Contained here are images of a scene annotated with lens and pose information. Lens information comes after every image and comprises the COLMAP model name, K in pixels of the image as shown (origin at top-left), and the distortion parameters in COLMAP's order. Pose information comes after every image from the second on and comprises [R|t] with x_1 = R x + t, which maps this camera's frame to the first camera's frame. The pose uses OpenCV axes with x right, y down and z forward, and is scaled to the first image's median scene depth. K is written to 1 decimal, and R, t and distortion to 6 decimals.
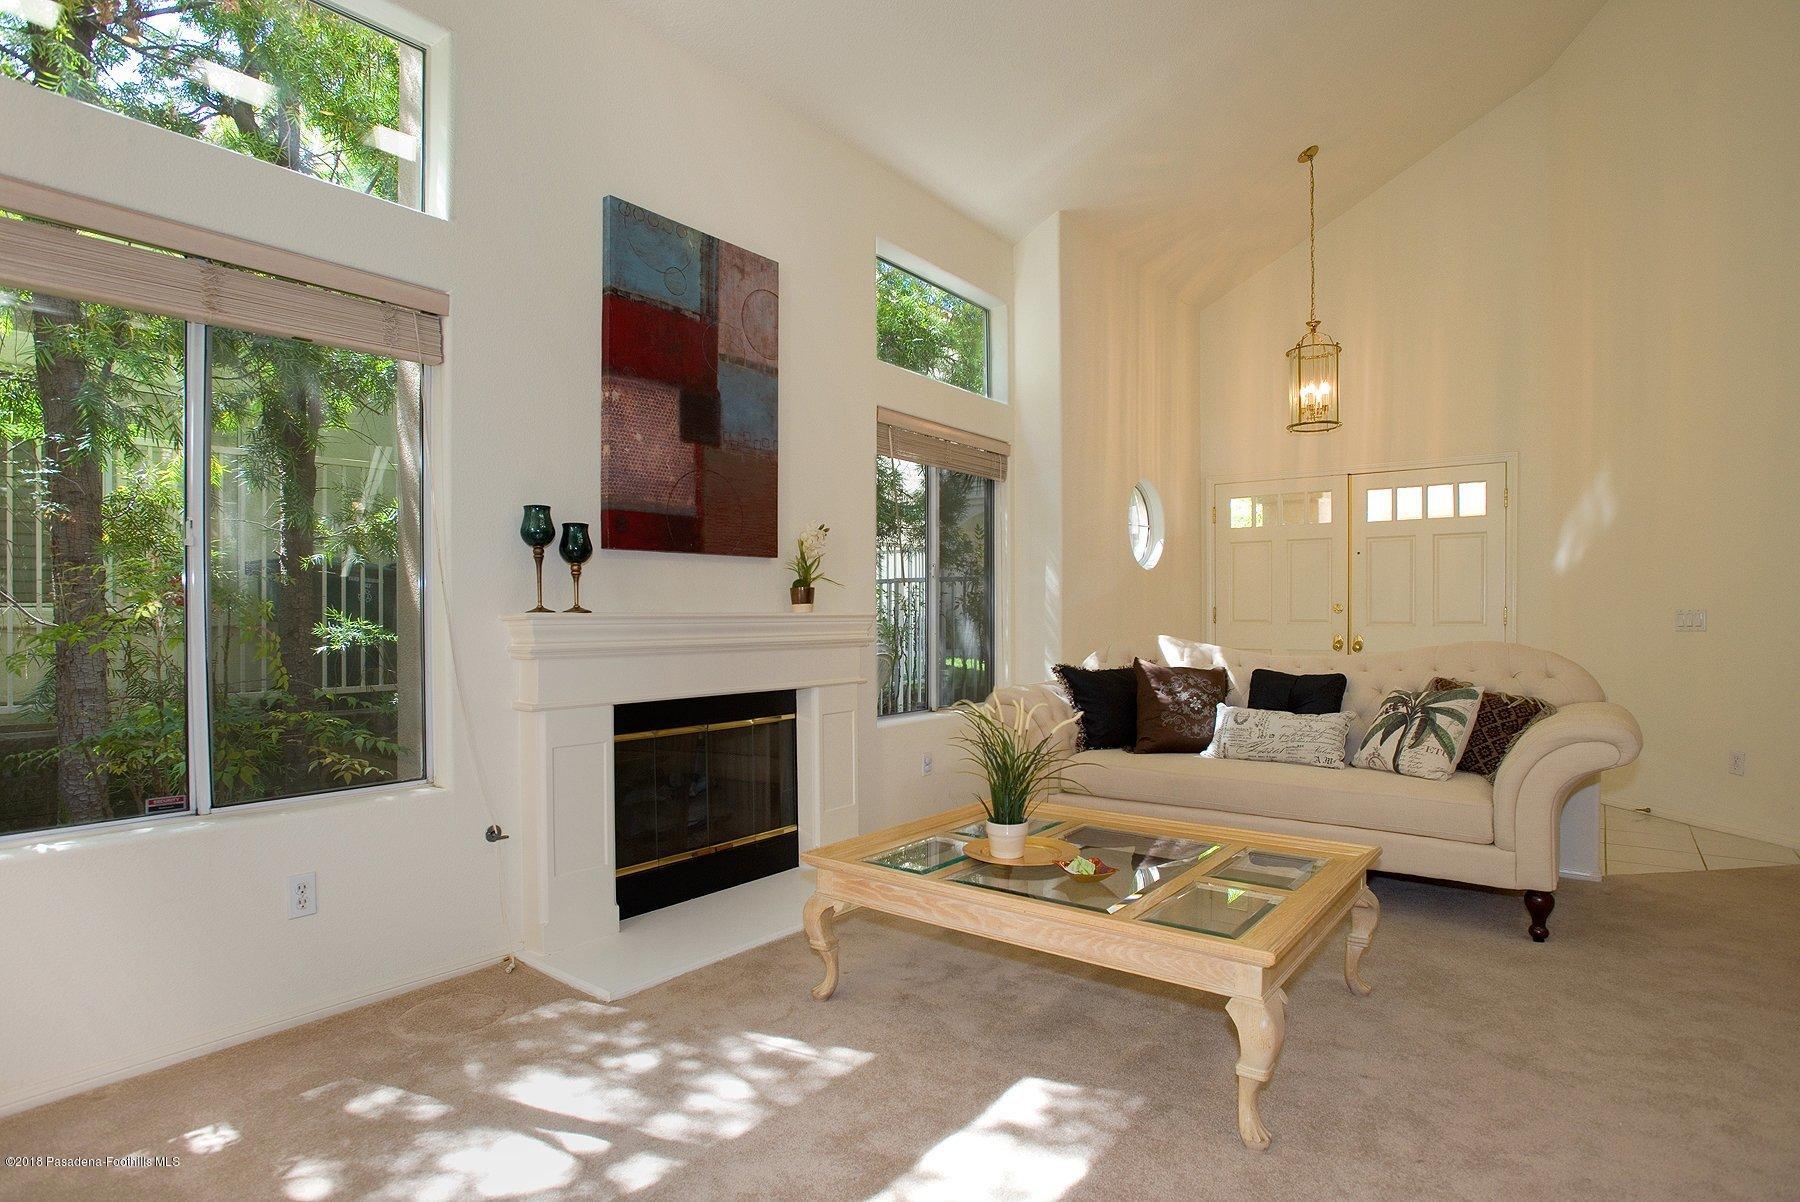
lens RADIAL K [[906.1, 0, 900.0], [0, 906.1, 601.0], [0, 0, 1]] dist [-0.003136, -0.000161]
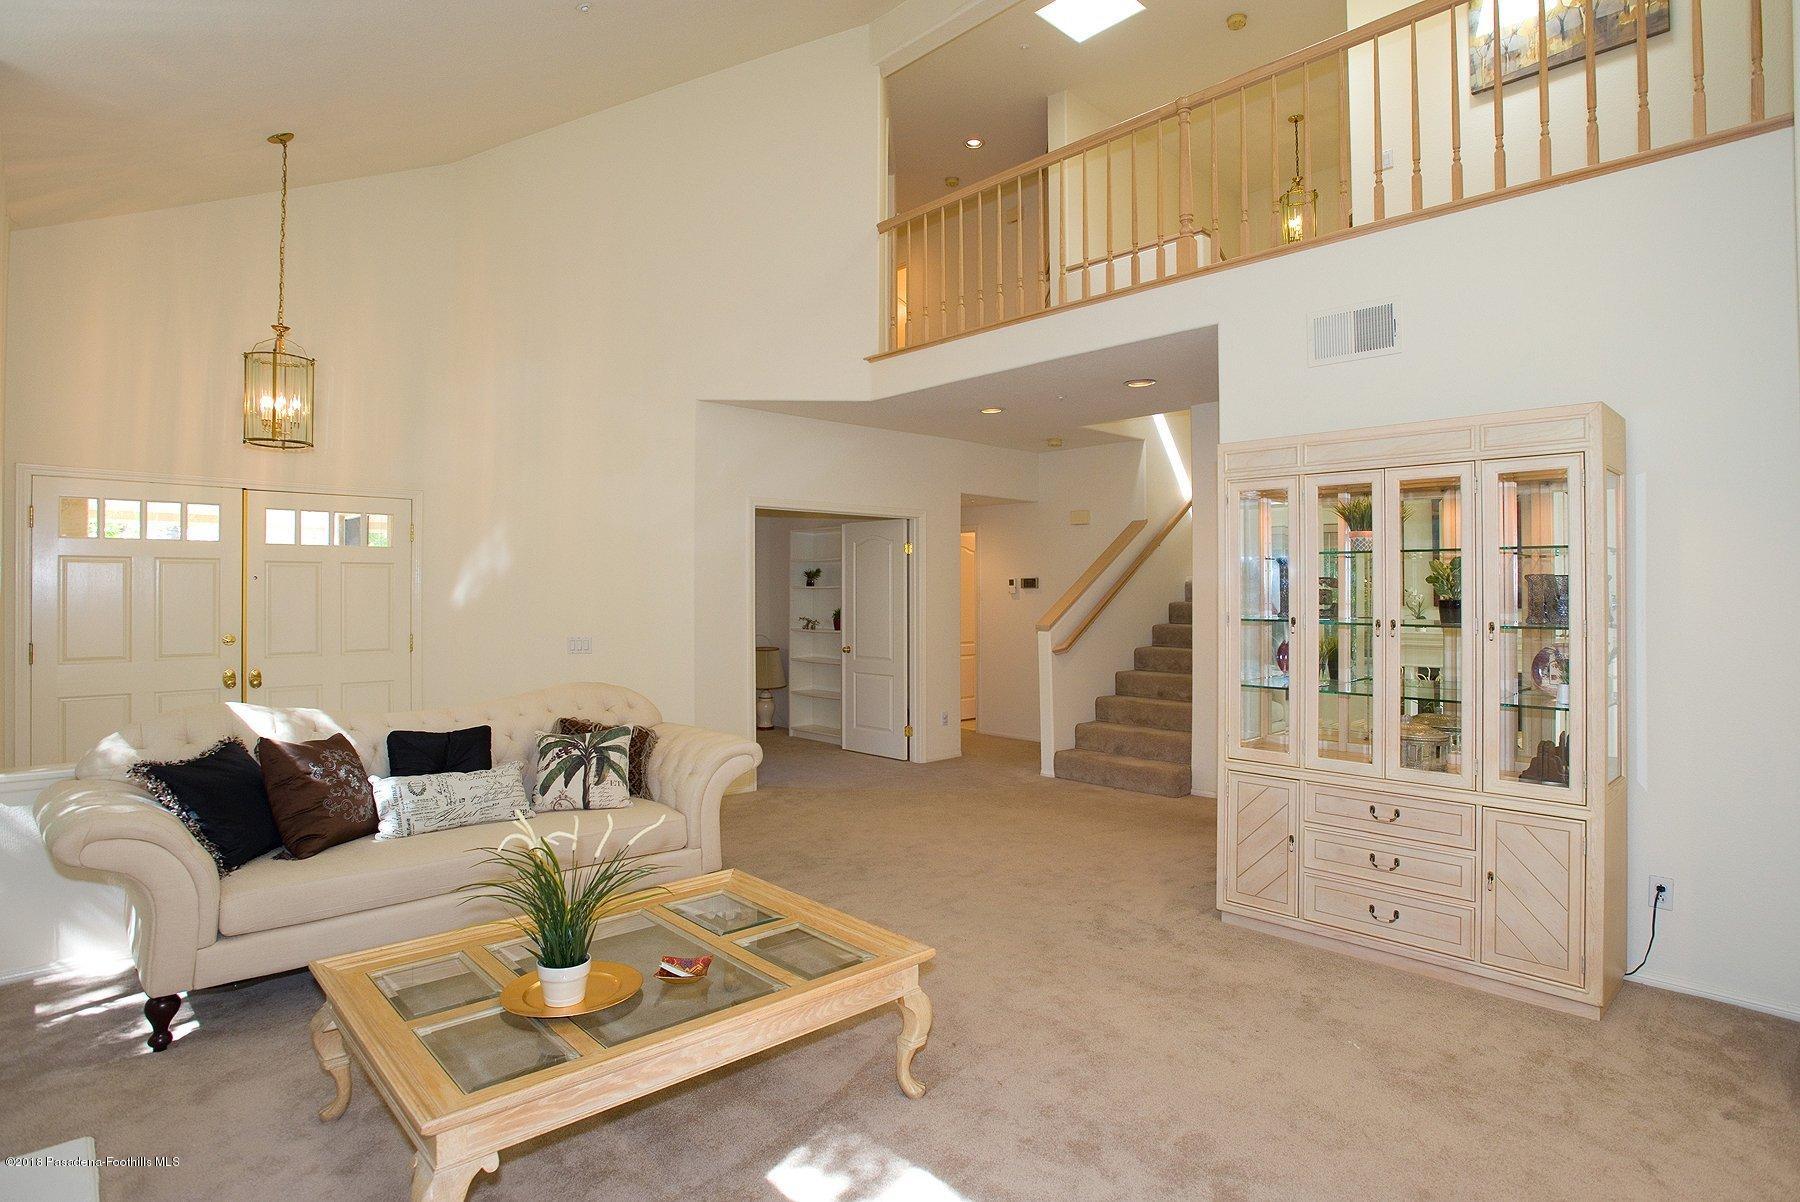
lens RADIAL K [[926.6, 0, 905.0], [0, 926.6, 549.3], [0, 0, 1]] dist [-0.037345, 0.000906]
pose [[0.149212, 0.050037, 0.987538, -0.537620], [-0.015851, 0.998712, -0.048208, -0.085843], [-0.988678, -0.008461, 0.149813, 0.409366]]
